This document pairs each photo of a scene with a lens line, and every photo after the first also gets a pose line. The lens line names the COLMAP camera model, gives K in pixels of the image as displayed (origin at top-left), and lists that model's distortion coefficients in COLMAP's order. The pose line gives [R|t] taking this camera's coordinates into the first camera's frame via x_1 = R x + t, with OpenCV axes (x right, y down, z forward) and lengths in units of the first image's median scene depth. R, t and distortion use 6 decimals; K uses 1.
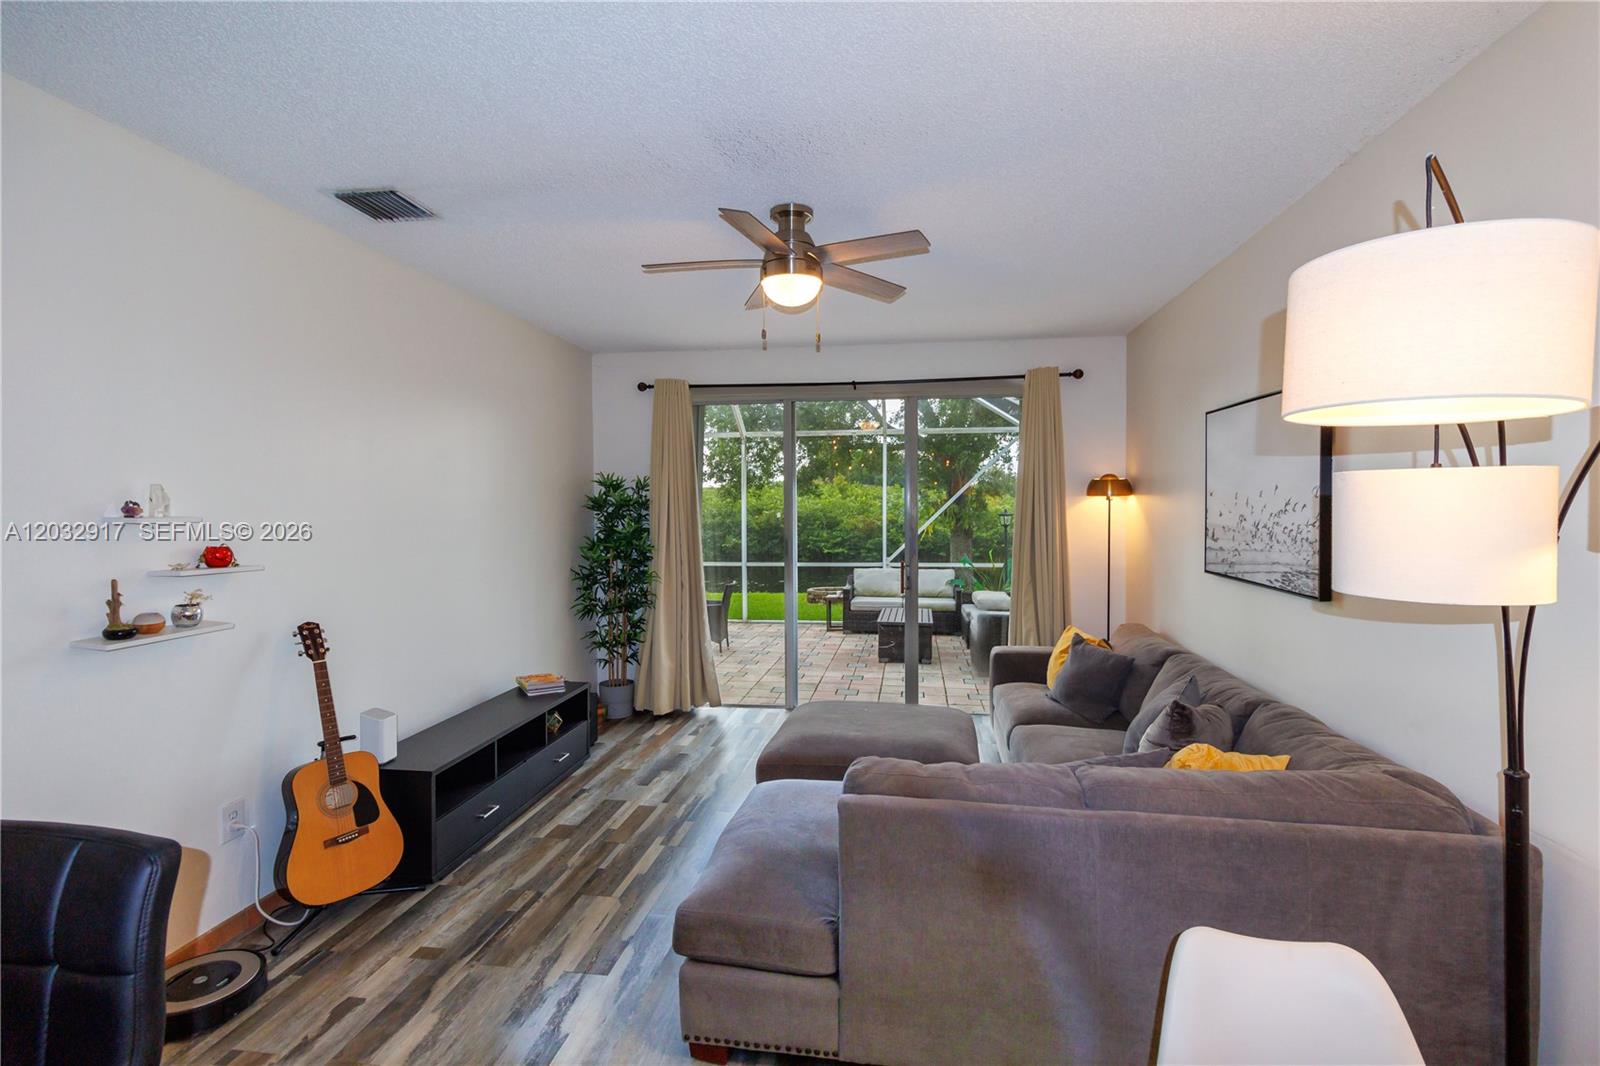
lens RADIAL K [[738.9, 0, 814.7], [0, 738.9, 527.7], [0, 0, 1]] dist [0.004933, 0.001006]
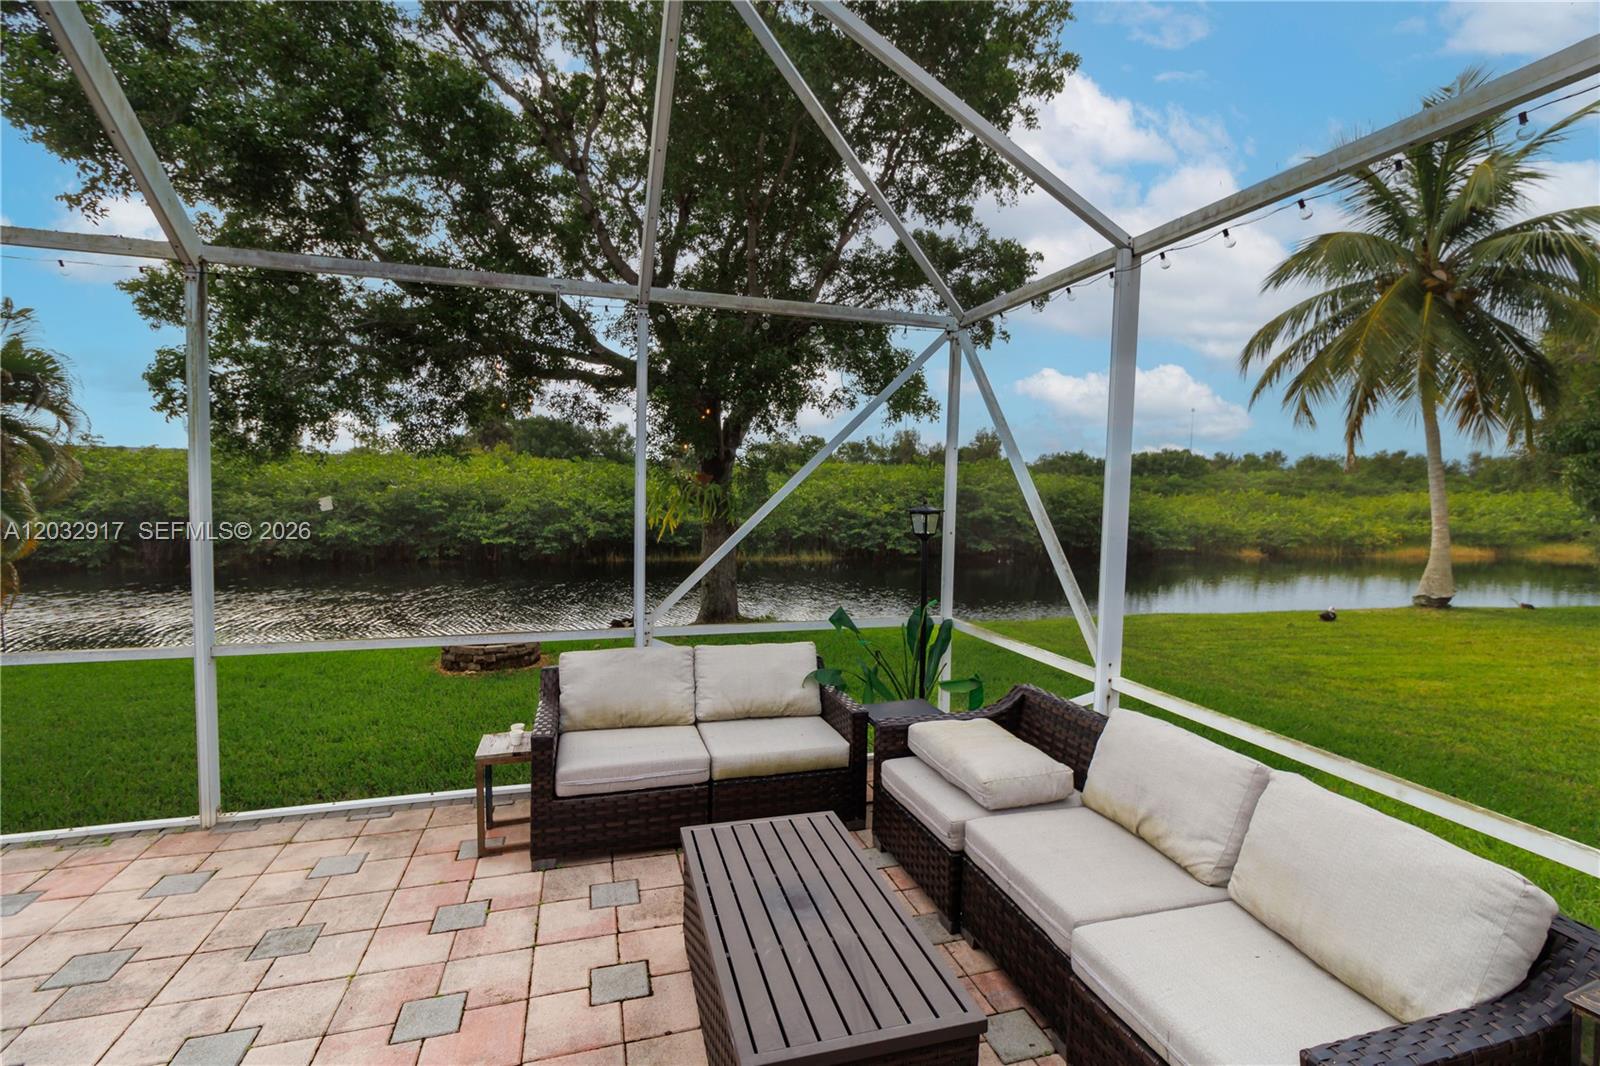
lens RADIAL K [[738.9, 0, 811.5], [0, 738.9, 531.8], [0, 0, 1]] dist [0.004933, 0.001006]
pose [[0.909408, -0.003266, 0.415891, 0.036081], [-0.011562, 0.999384, 0.033131, -0.045540], [-0.415744, -0.034938, 0.908811, 1.526637]]
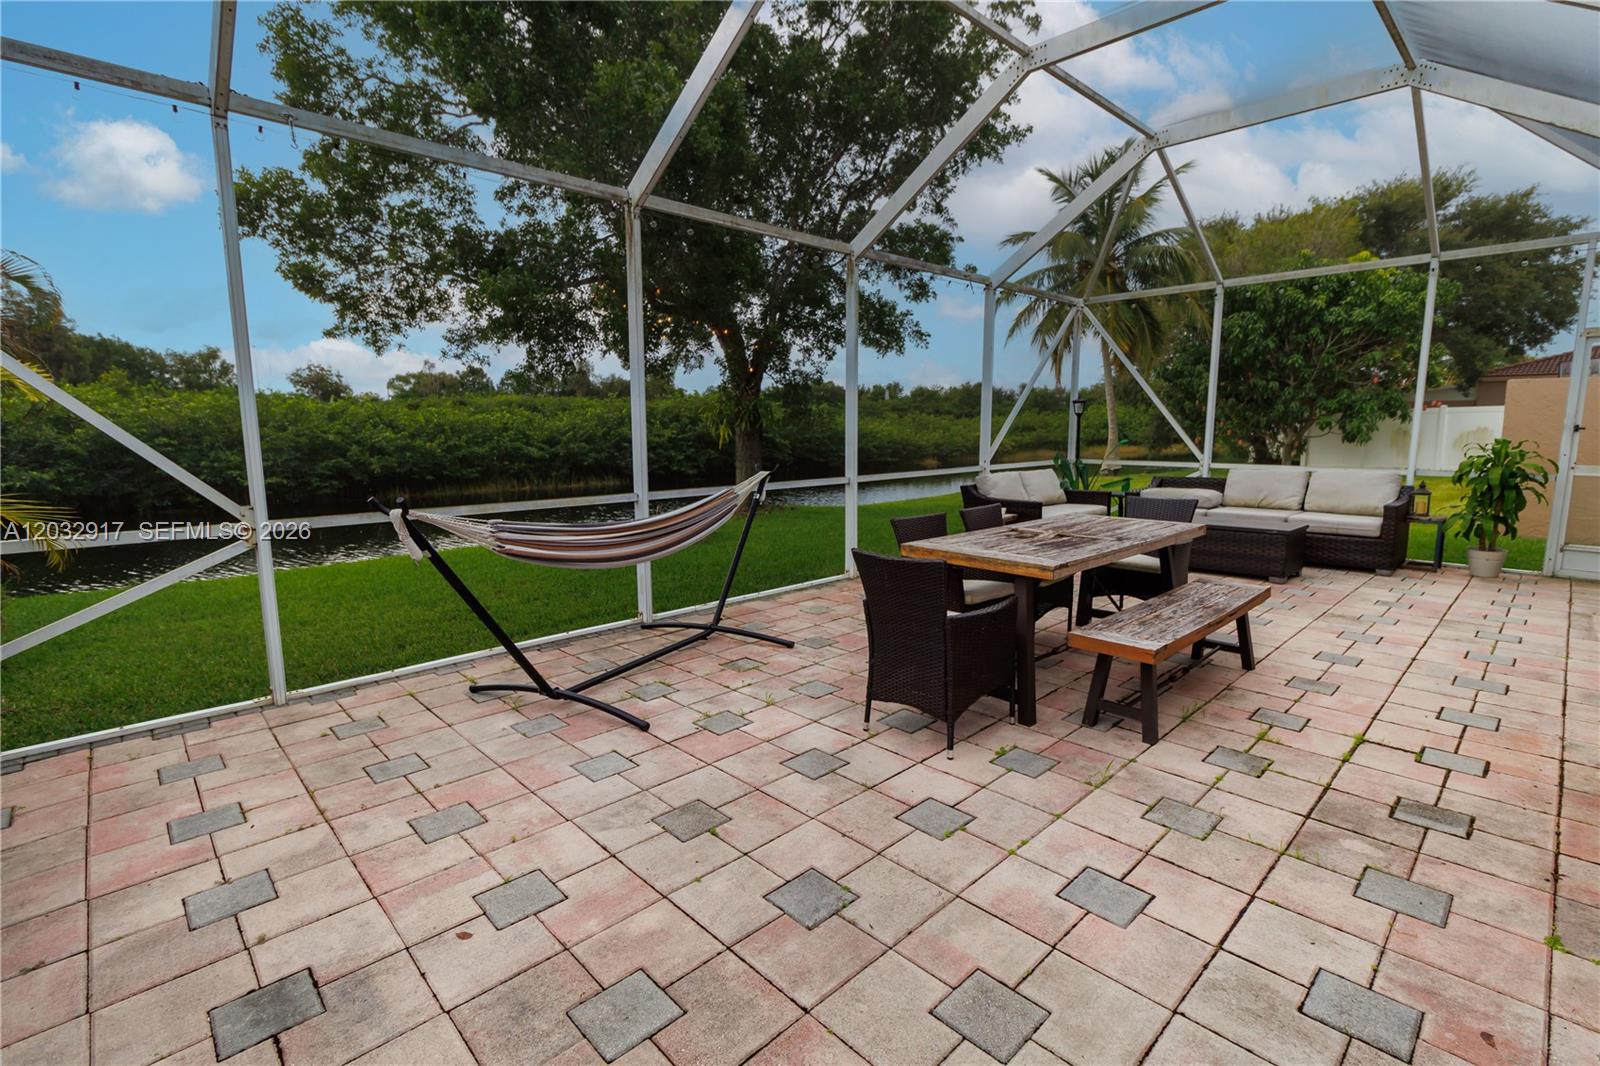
lens RADIAL K [[738.9, 0, 800.5], [0, 738.9, 531.5], [0, 0, 1]] dist [0.004933, 0.001006]
pose [[0.632559, -0.111048, 0.766510, -1.530416], [0.022804, 0.991909, 0.124884, 0.040808], [-0.774176, -0.061517, 0.629974, 1.707748]]
